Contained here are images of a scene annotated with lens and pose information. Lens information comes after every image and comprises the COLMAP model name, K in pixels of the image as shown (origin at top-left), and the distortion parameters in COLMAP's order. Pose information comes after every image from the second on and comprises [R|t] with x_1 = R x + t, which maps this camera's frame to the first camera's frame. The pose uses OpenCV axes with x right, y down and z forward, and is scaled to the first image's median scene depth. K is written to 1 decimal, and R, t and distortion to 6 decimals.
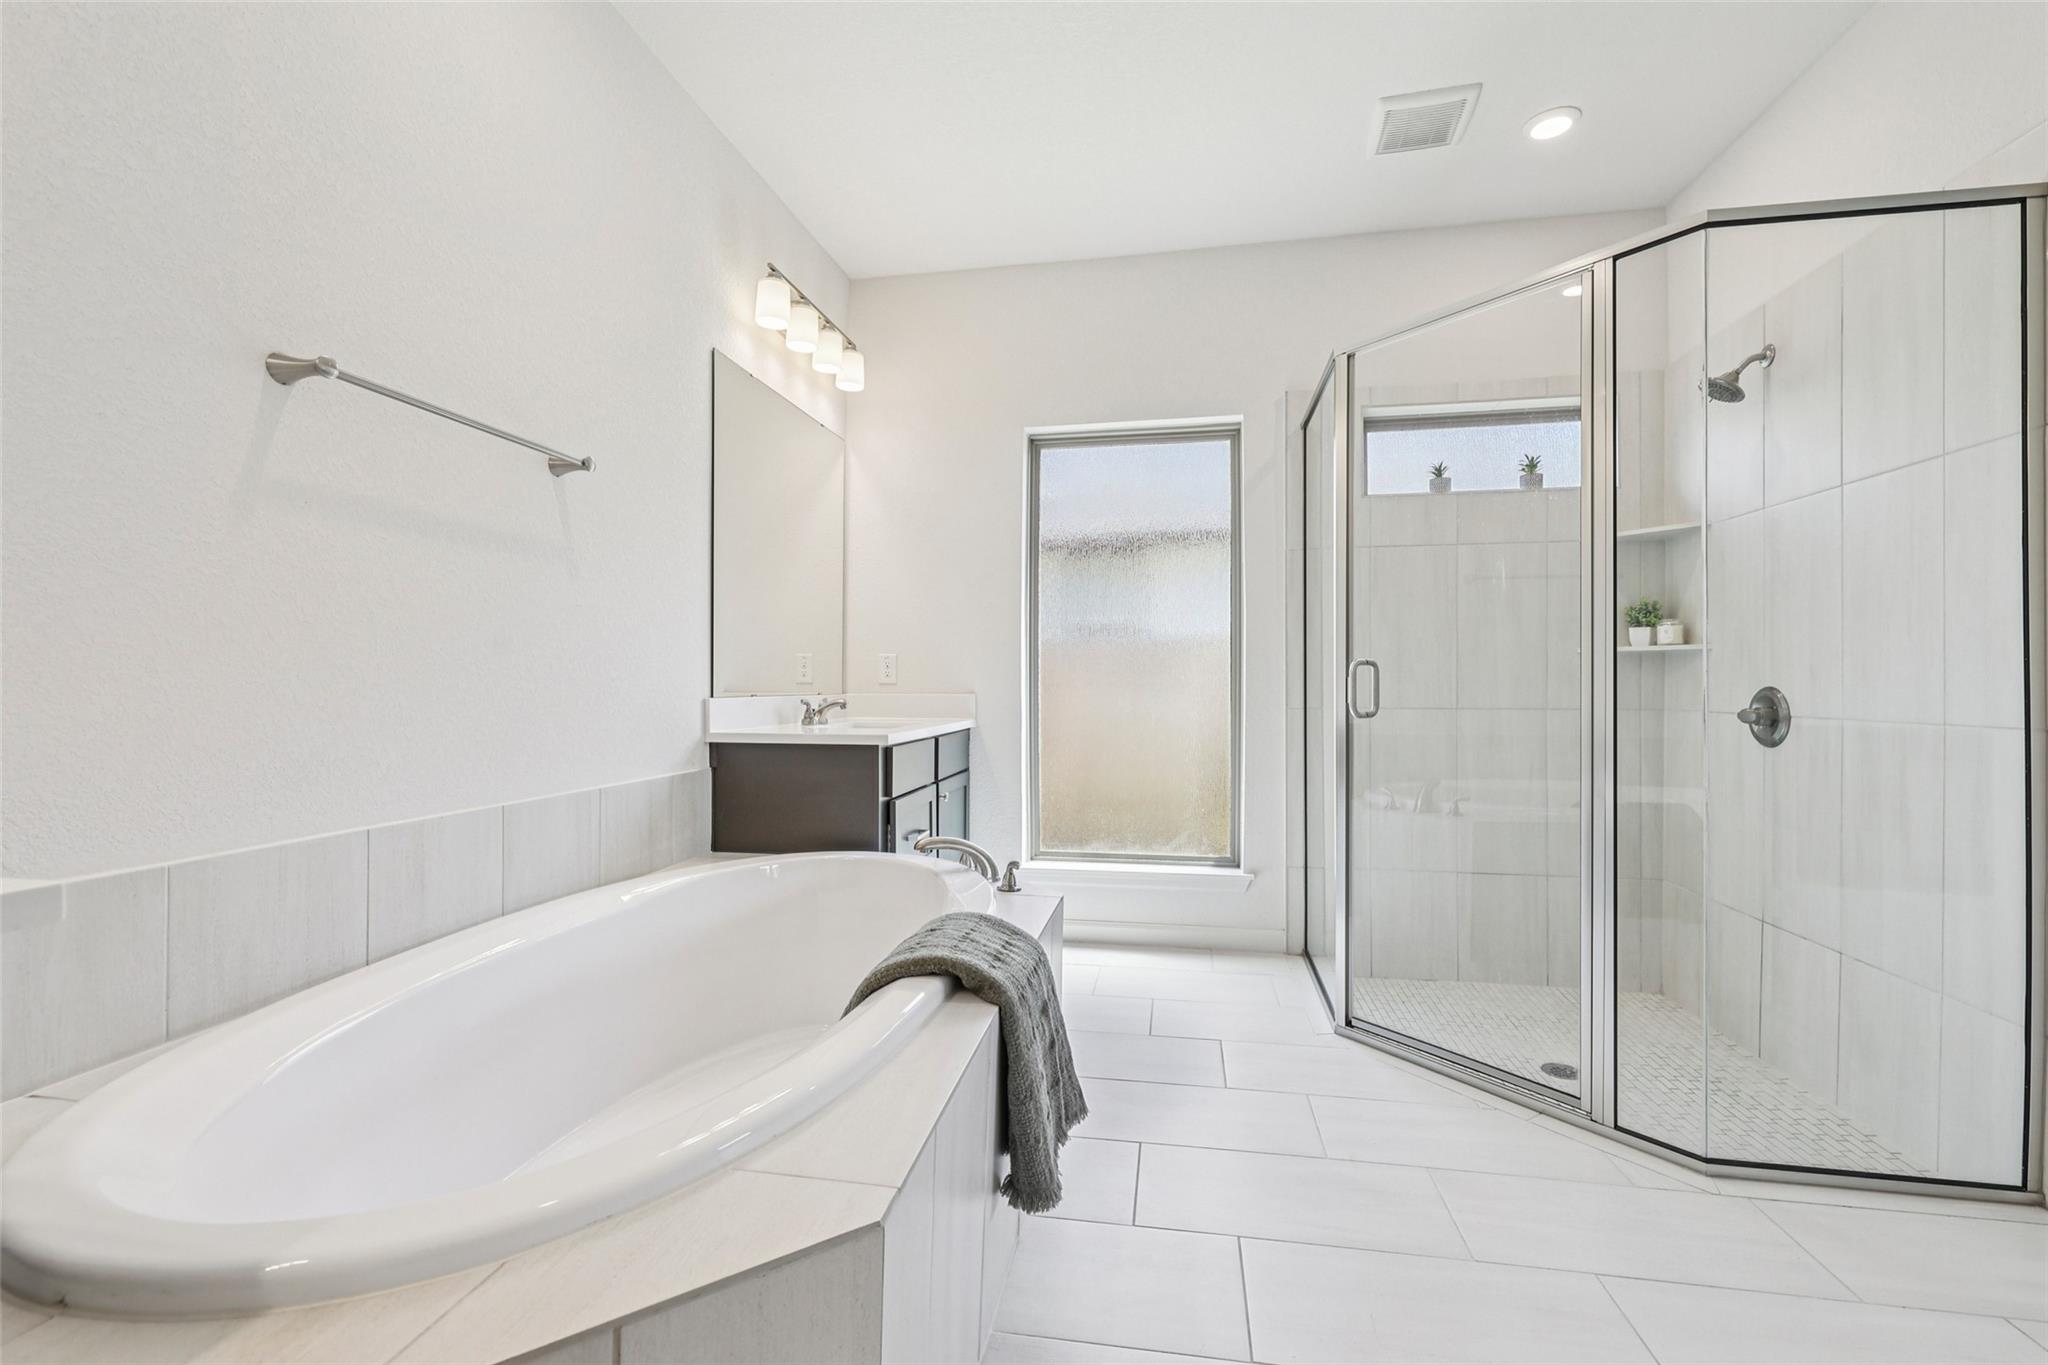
lens RADIAL K [[874.1, 0, 1028.8], [0, 874.1, 682.6], [0, 0, 1]] dist [-0.000479, -0.000013]
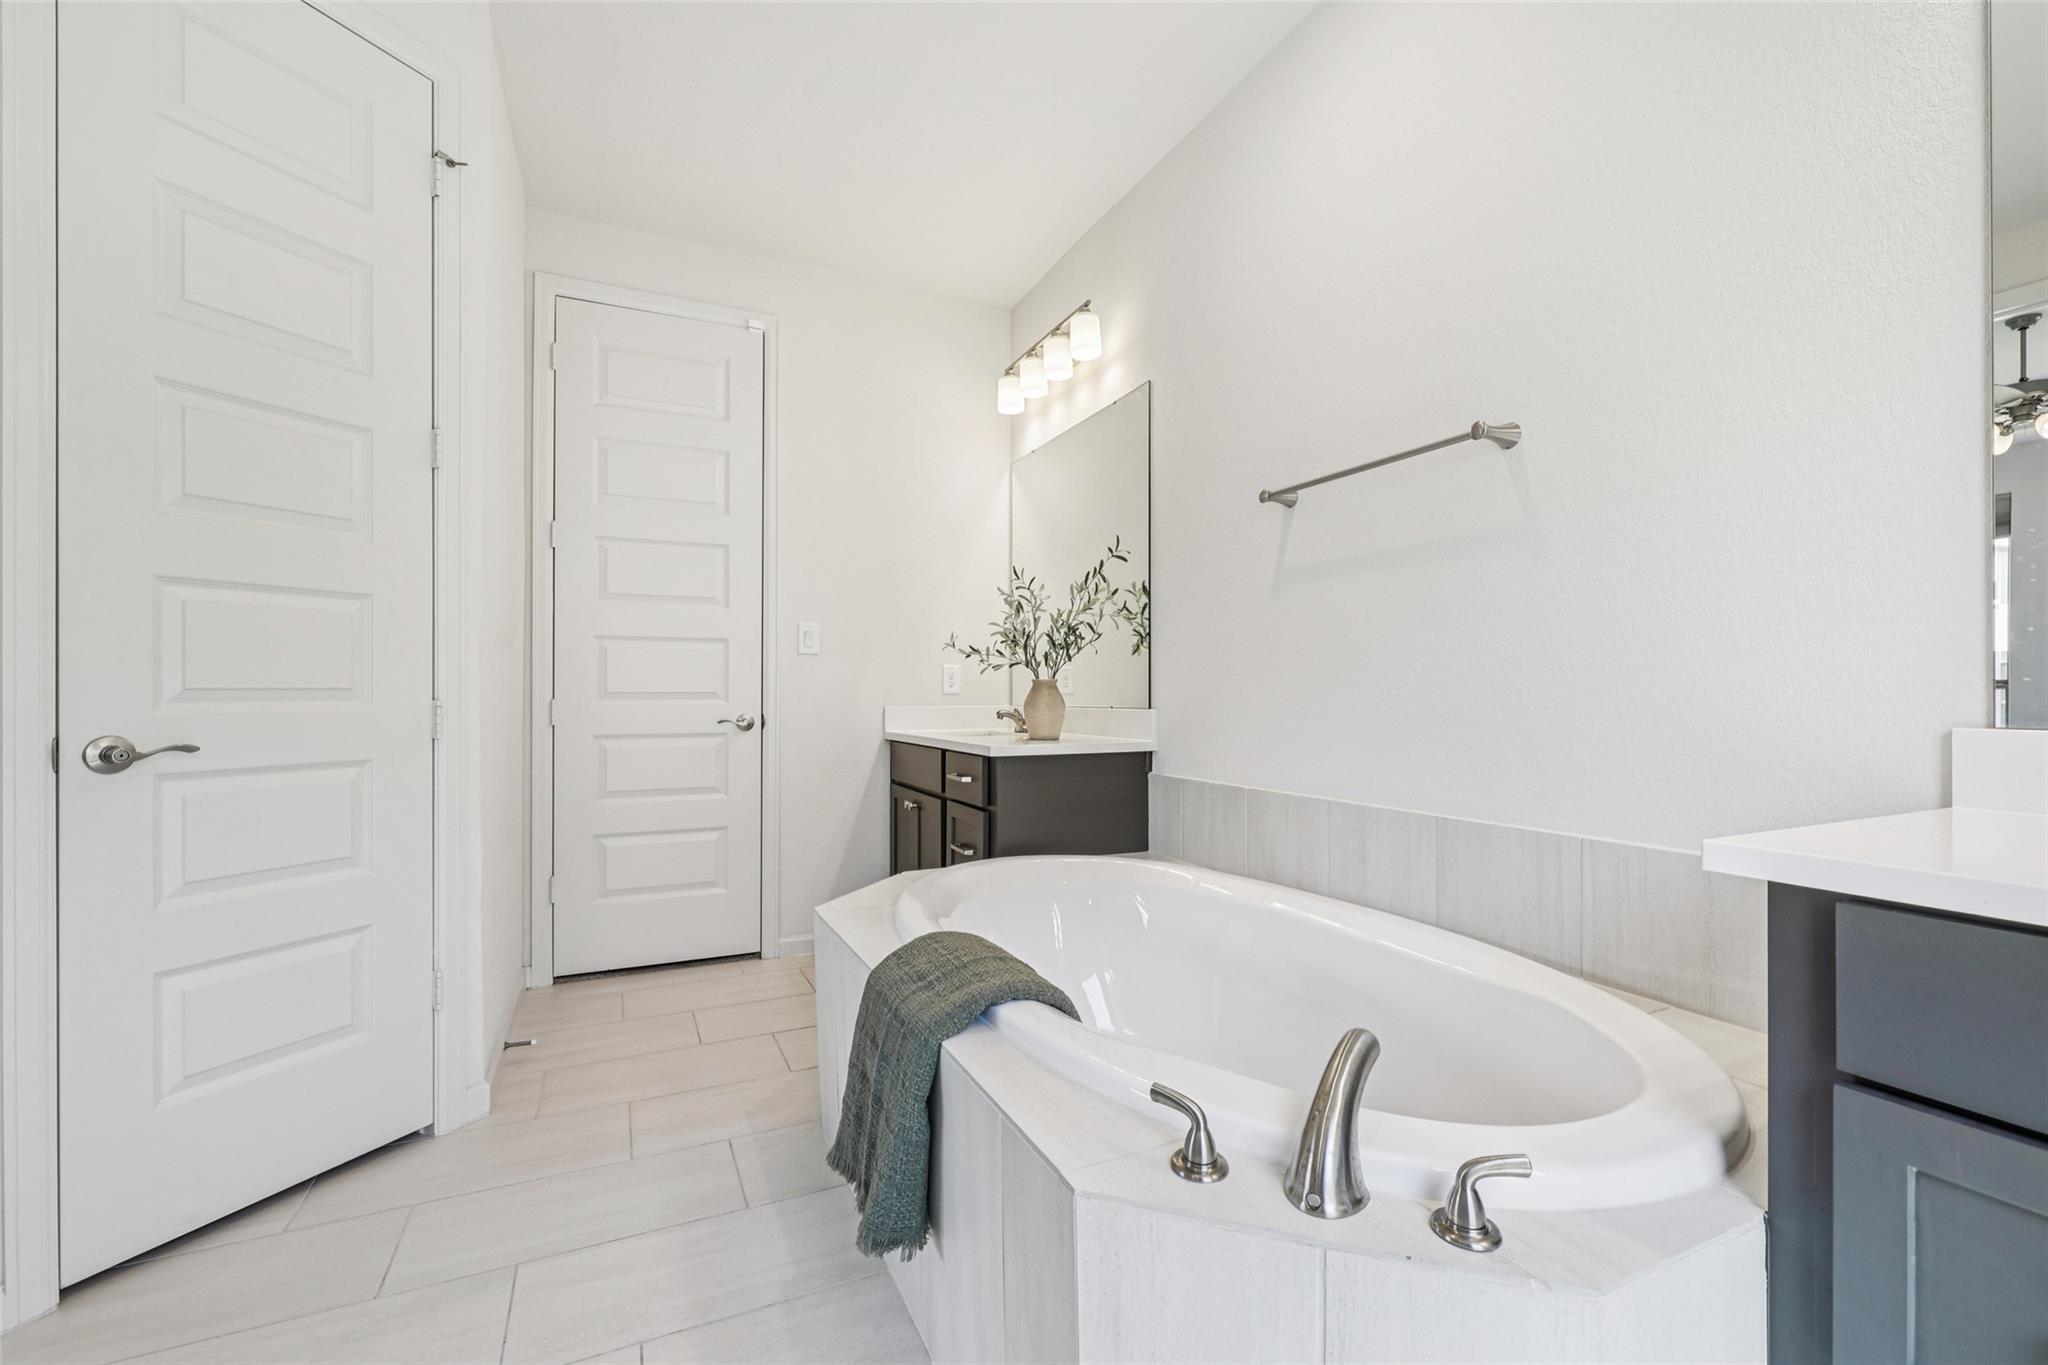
lens RADIAL K [[878.8, 0, 985.7], [0, 878.8, 674.1], [0, 0, 1]] dist [-0.000589, -0.000072]
pose [[-0.838245, -0.012727, -0.545145, 0.261277], [0.000922, 0.999693, -0.024756, 0.003523], [0.545293, -0.021254, -0.837976, 1.108520]]
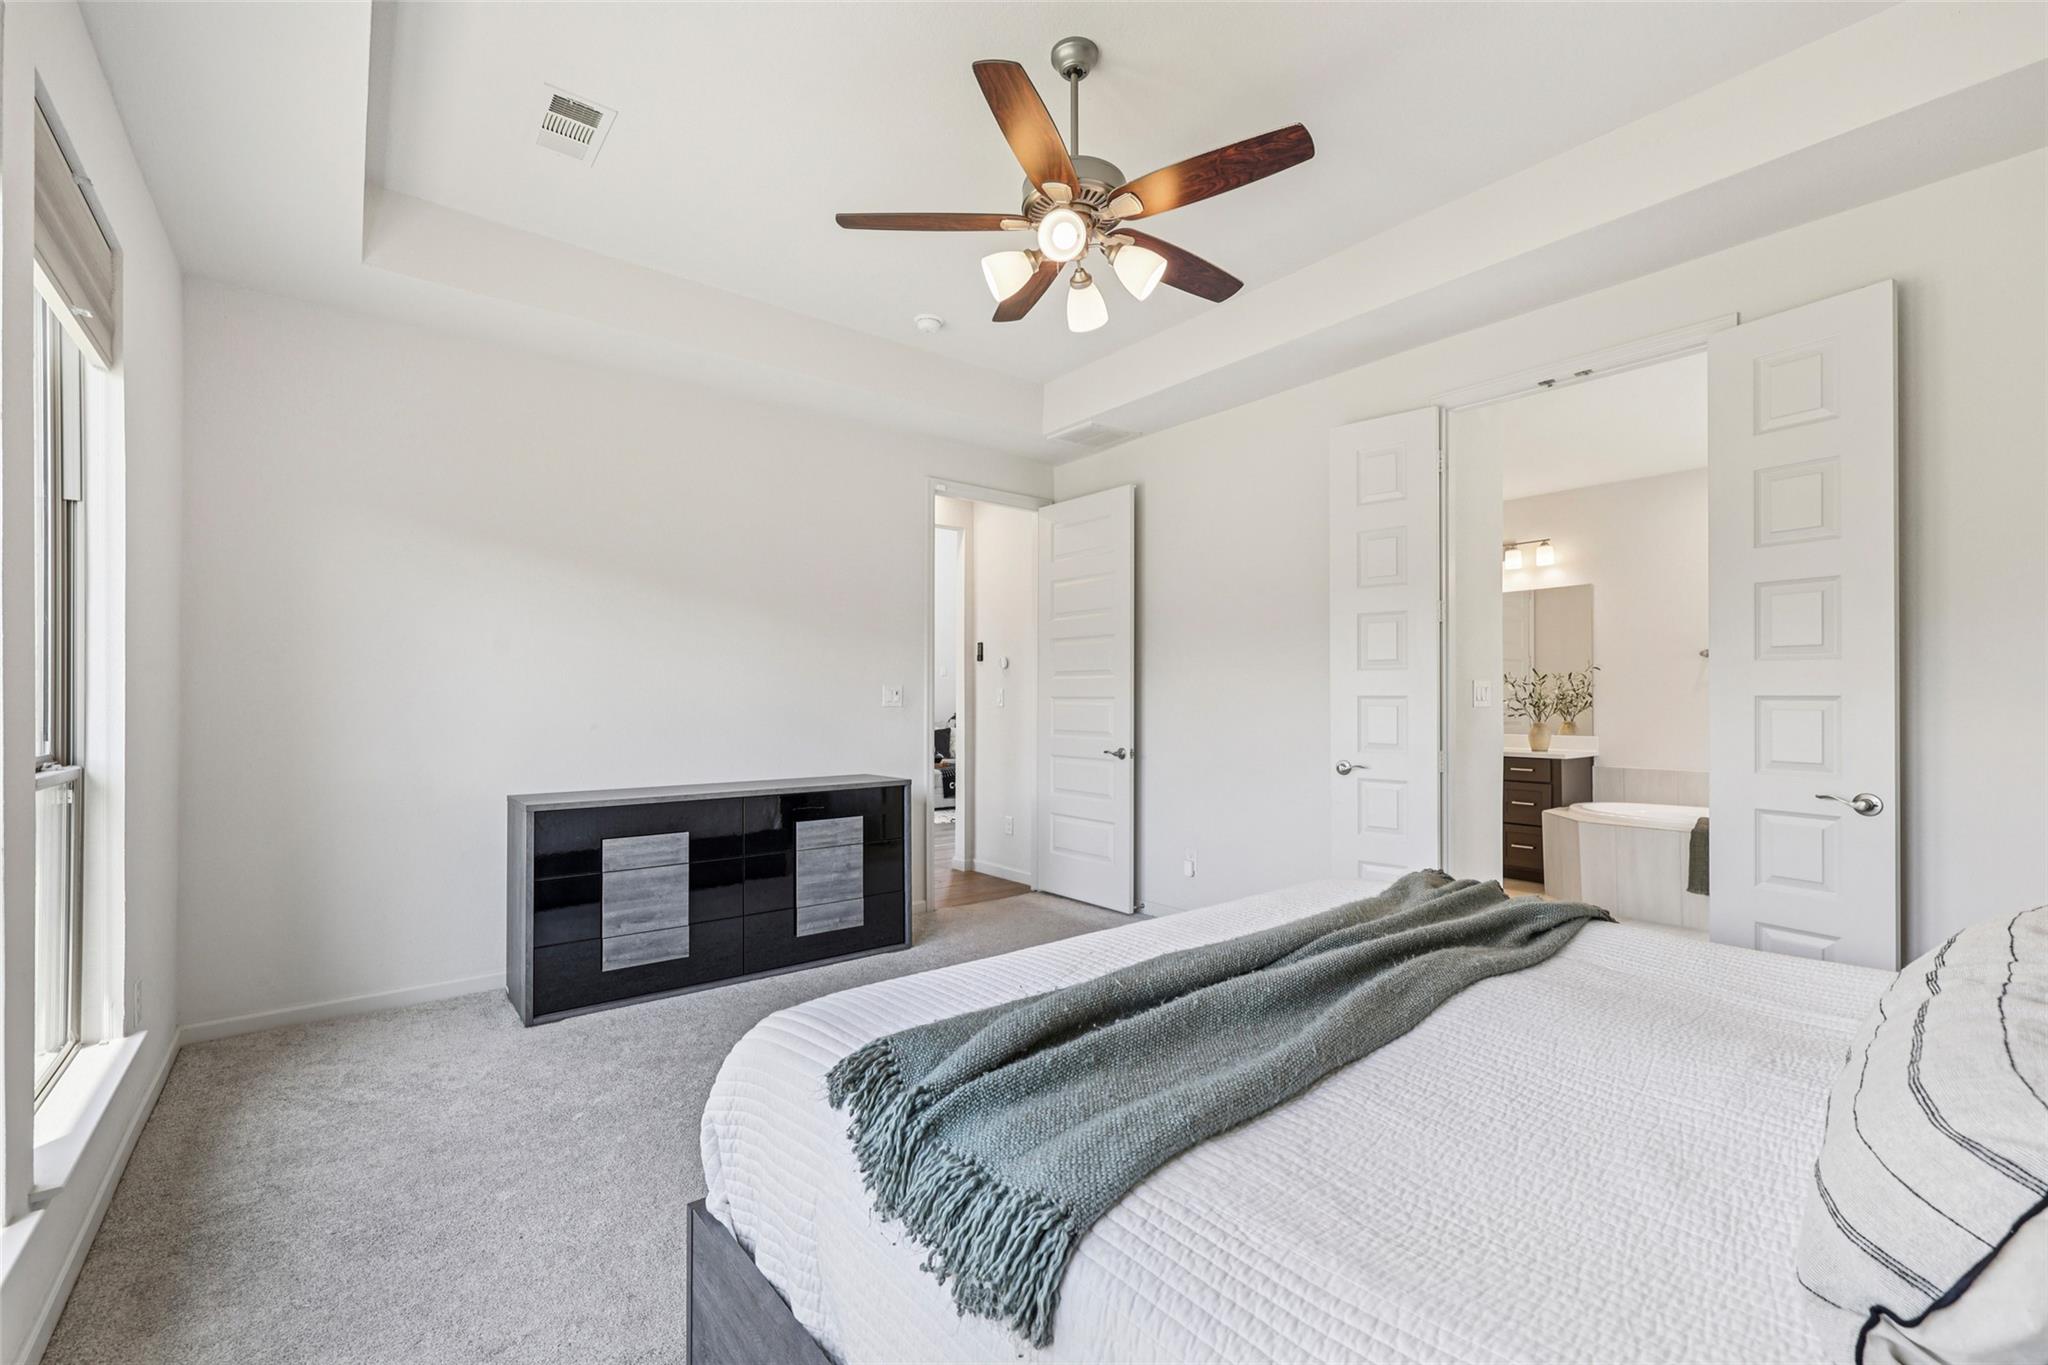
lens RADIAL K [[864.1, 0, 1018.1], [0, 864.1, 689.7], [0, 0, 1]] dist [0.000954, 0.000068]
pose [[-0.659836, -0.000513, -0.751410, 2.340520], [0.007268, 0.999949, -0.007065, -0.102732], [0.751375, -0.010123, -0.659798, 0.677157]]
